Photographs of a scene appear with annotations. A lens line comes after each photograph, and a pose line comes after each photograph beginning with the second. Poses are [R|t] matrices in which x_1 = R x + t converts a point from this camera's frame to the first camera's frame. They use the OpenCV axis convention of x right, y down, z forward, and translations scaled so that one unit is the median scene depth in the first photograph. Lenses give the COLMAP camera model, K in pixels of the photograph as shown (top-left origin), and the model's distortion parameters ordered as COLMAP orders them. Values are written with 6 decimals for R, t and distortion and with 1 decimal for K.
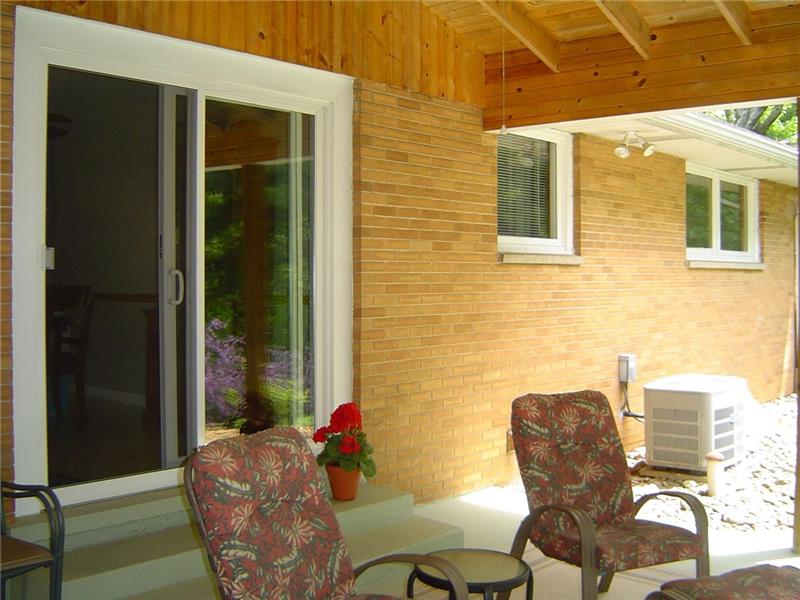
lens RADIAL K [[926.8, 0, 399.6], [0, 926.8, 297.8], [0, 0, 1]] dist [-0.124921, 0.000000]
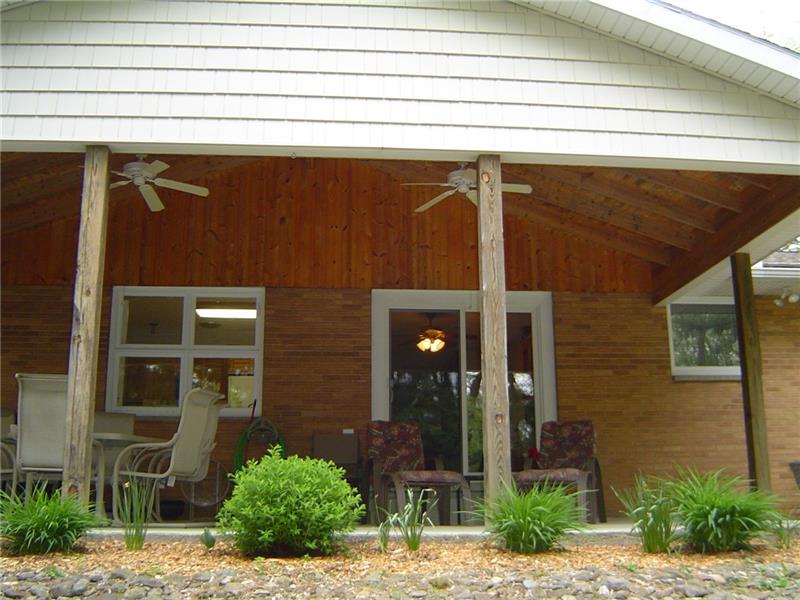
lens RADIAL K [[926.8, 0, 399.9], [0, 926.8, 300.3], [0, 0, 1]] dist [-0.124921, 0.000000]
pose [[0.732062, -0.168030, -0.660191, 0.962481], [-0.003486, 0.968167, -0.250281, 0.264181], [0.681229, 0.185522, 0.708172, -0.596549]]
